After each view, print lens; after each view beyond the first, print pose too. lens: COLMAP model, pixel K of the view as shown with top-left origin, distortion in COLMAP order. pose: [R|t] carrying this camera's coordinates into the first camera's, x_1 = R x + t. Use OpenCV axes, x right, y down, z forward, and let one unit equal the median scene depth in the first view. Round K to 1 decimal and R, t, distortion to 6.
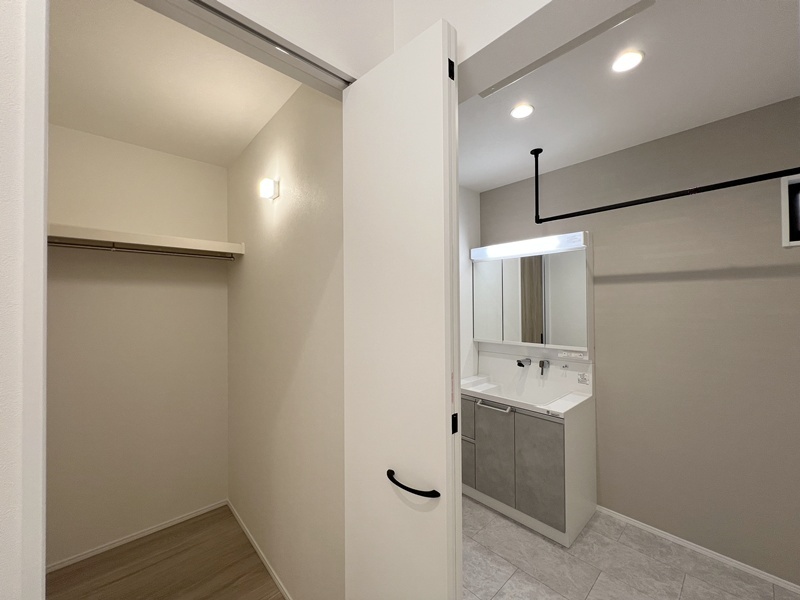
lens RADIAL K [[320.8, 0, 398.6], [0, 320.8, 300.2], [0, 0, 1]] dist [-0.005923, 0.000599]
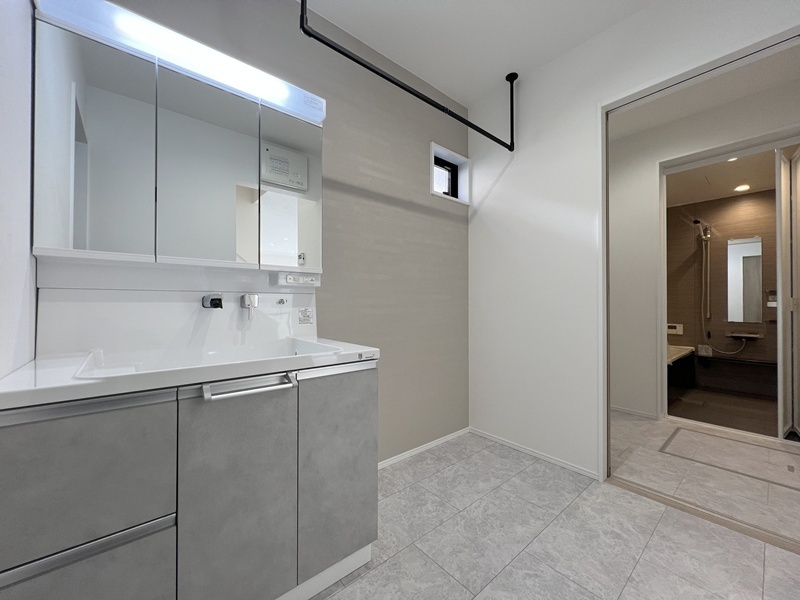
lens RADIAL K [[320.8, 0, 399.3], [0, 320.8, 300.3], [0, 0, 1]] dist [-0.005923, 0.000599]
pose [[0.034425, 0.015020, 0.999294, -0.102953], [-0.011319, 0.999829, -0.014638, 0.225340], [-0.999343, -0.010807, 0.034589, 0.798779]]
